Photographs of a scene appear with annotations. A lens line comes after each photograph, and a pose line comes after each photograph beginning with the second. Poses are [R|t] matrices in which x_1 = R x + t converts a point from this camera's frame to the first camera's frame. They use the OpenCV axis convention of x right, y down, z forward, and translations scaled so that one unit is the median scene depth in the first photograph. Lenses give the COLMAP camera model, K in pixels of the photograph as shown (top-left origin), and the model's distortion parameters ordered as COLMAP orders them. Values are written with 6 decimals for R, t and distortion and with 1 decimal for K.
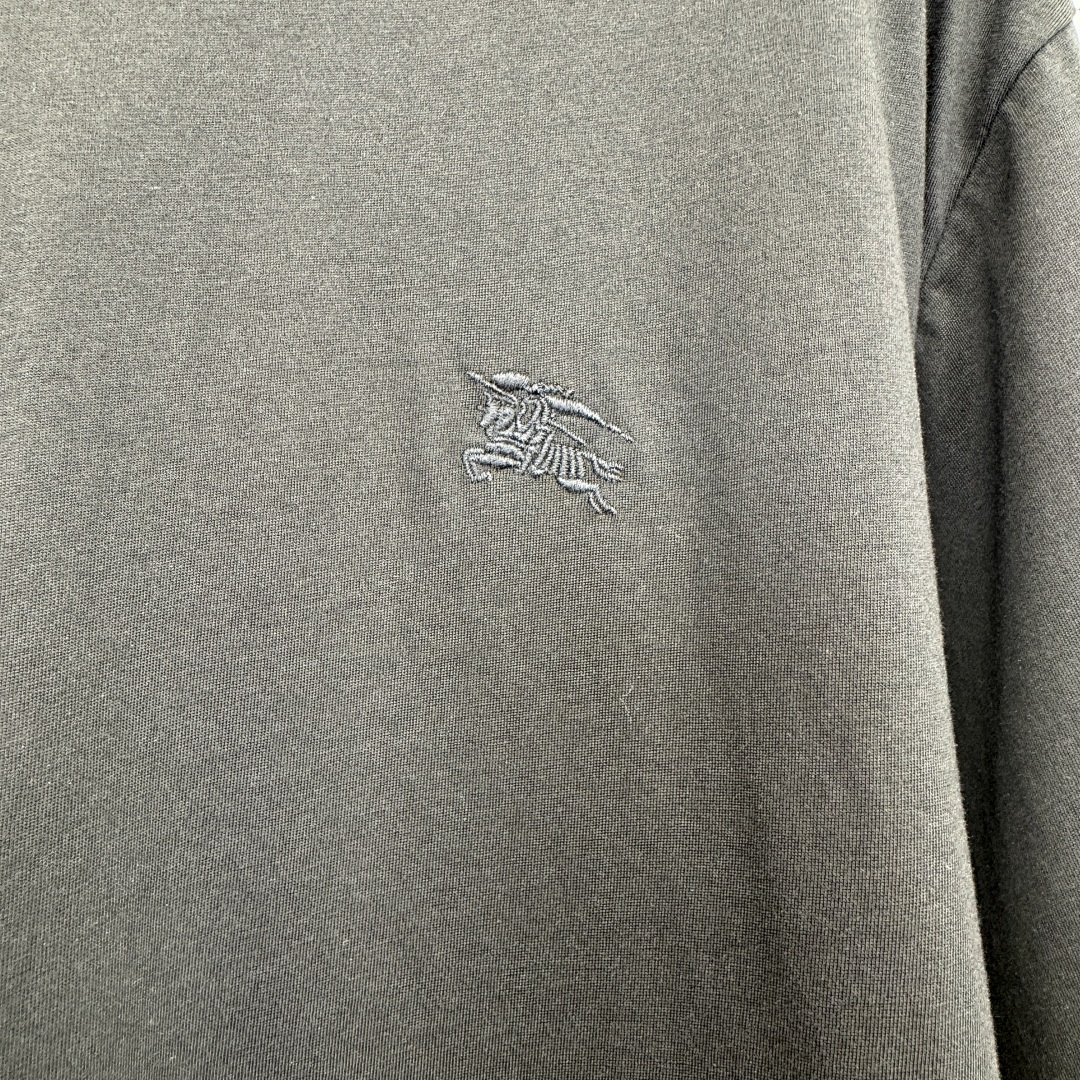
lens RADIAL K [[923.9, 0, 535.4], [0, 923.9, 492.5], [0, 0, 1]] dist [-0.004393, 0.004025]
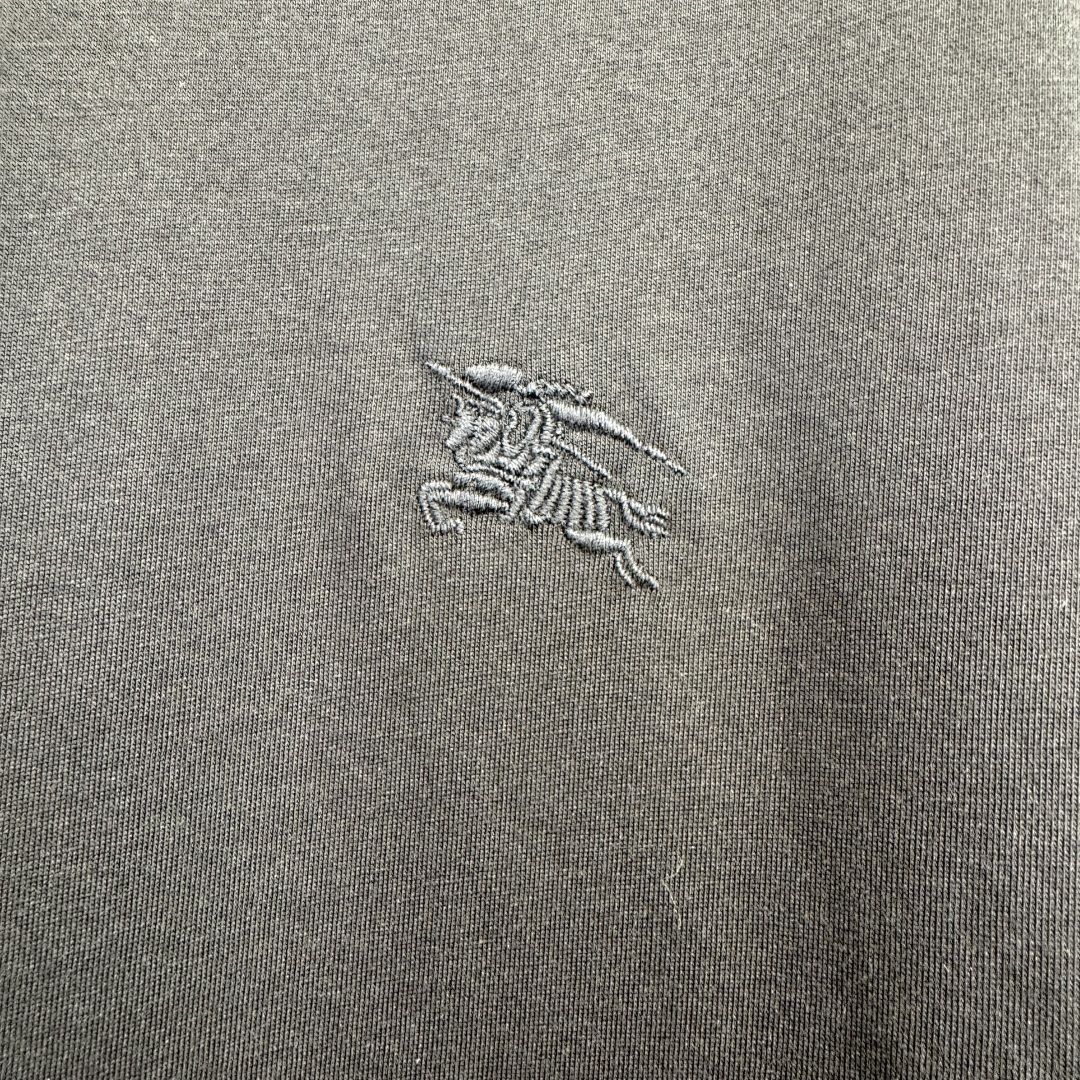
lens RADIAL K [[923.9, 0, 535.4], [0, 923.9, 492.5], [0, 0, 1]] dist [-0.004393, 0.004025]
pose [[0.999958, 0.006884, -0.006081, 0.006550], [-0.006790, 0.999861, 0.015247, -0.050638], [0.006185, -0.015205, 0.999865, 0.360091]]
